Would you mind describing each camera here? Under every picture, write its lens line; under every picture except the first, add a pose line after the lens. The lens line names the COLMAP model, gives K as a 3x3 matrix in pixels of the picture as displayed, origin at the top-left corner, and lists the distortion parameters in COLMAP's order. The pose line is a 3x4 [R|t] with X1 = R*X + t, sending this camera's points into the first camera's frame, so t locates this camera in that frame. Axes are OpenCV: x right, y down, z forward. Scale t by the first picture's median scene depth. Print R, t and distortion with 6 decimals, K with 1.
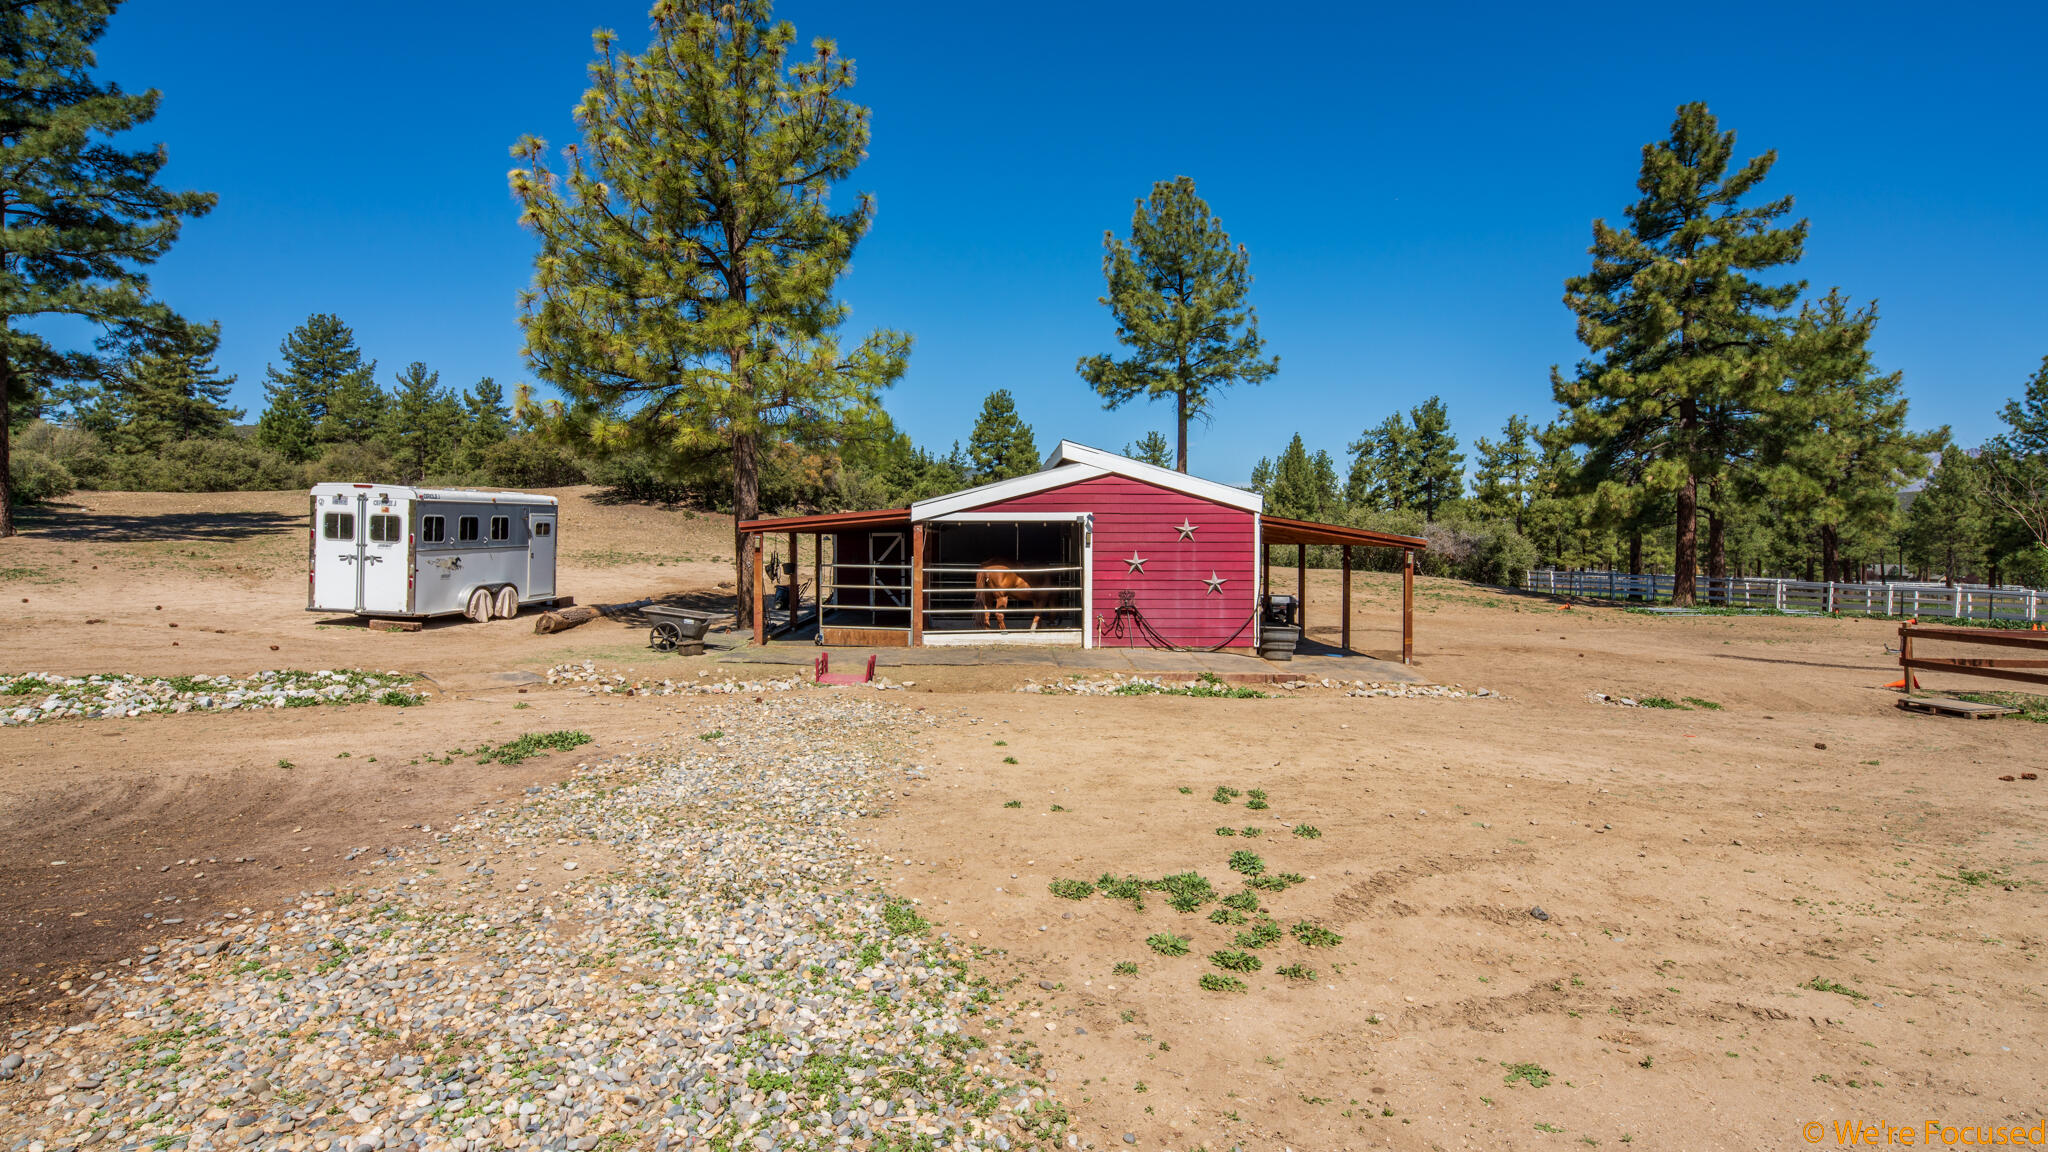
lens RADIAL K [[1027.0, 0, 1017.5], [0, 1027.0, 530.7], [0, 0, 1]] dist [0.009267, -0.008183]
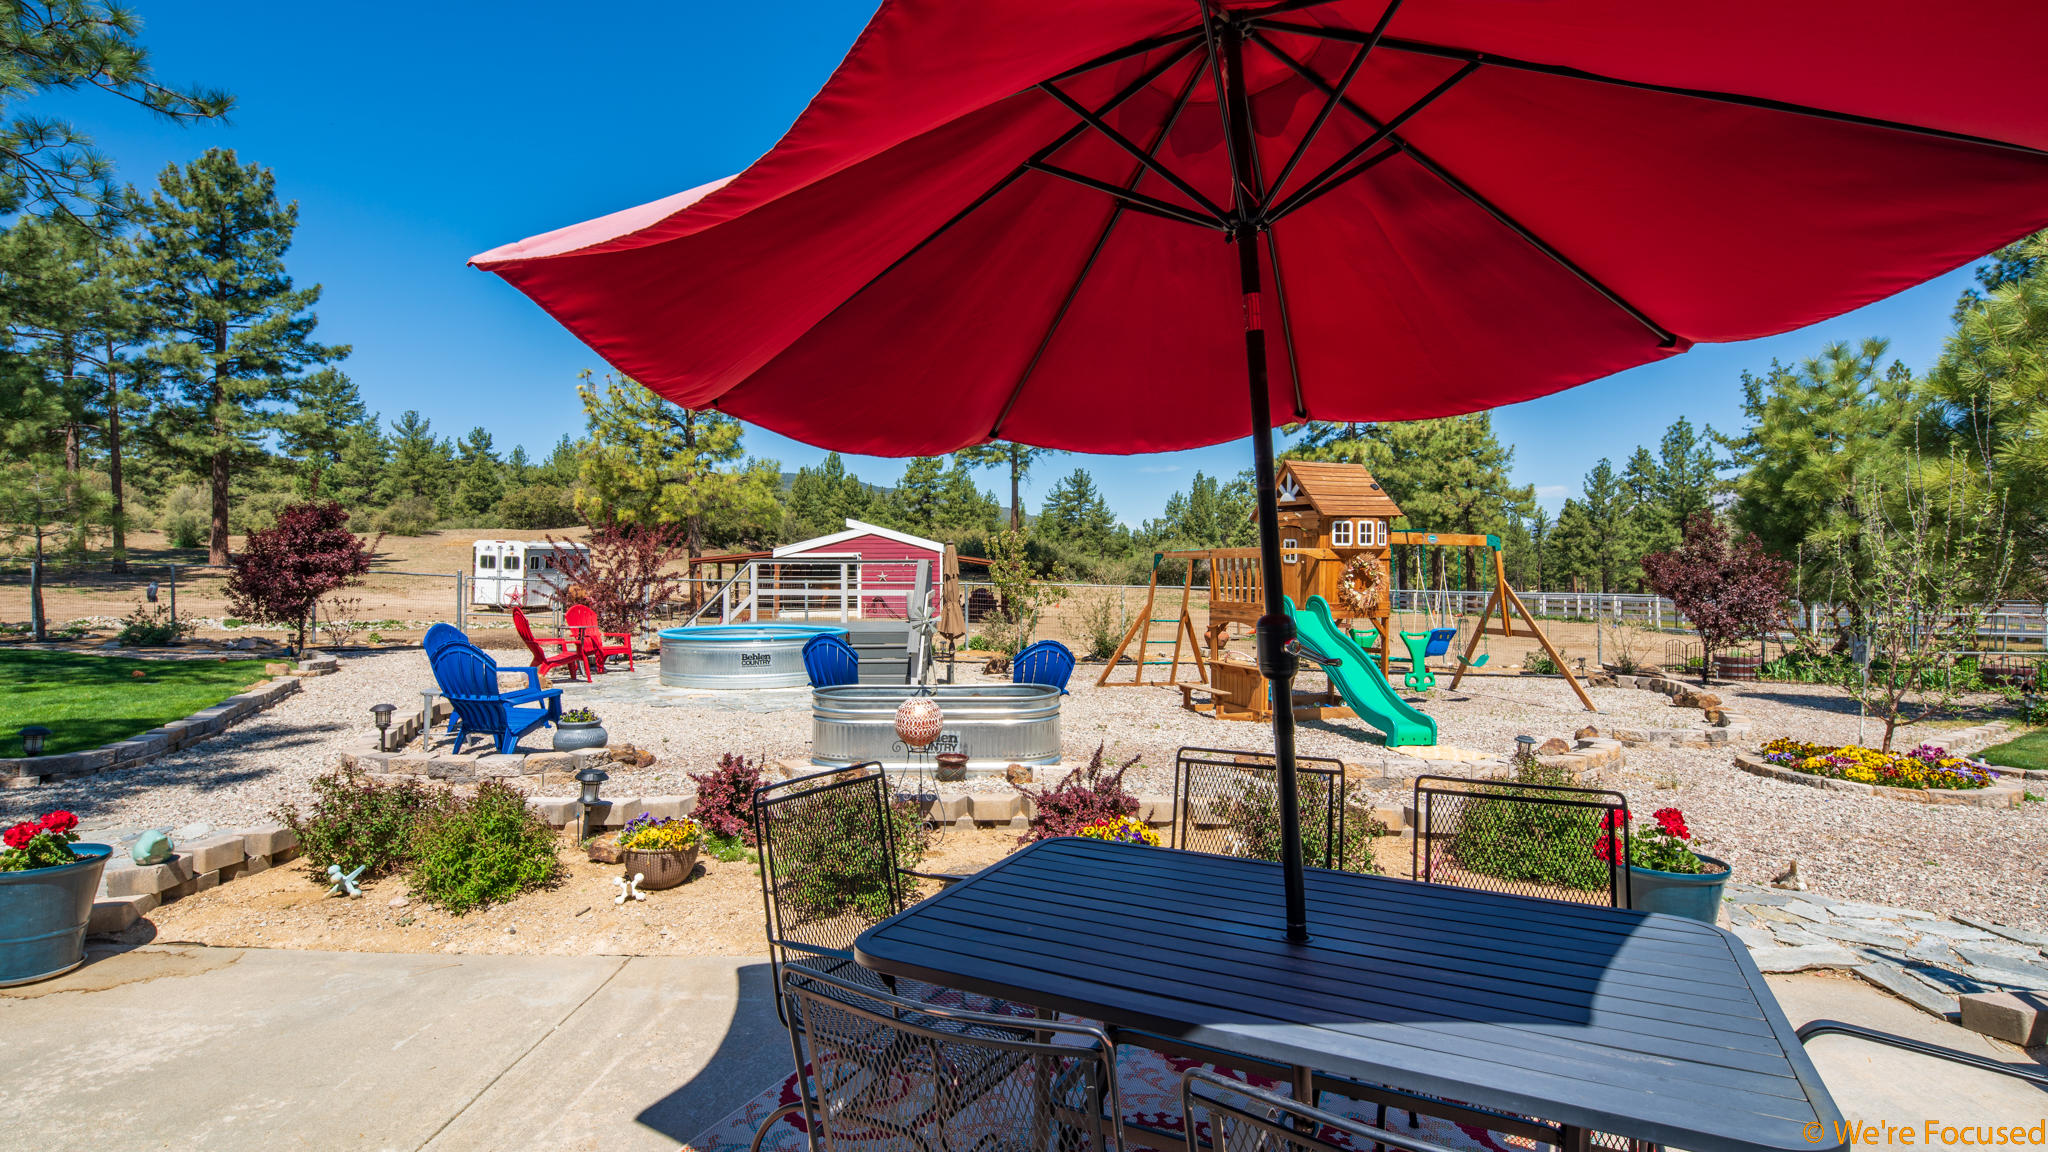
lens RADIAL K [[1007.0, 0, 1025.5], [0, 1007.0, 524.0], [0, 0, 1]] dist [0.001619, -0.004856]
pose [[0.999109, -0.005898, 0.041783, 0.163206], [0.007305, 0.999408, -0.033610, -0.002458], [-0.041560, 0.033886, 0.998561, -0.537530]]
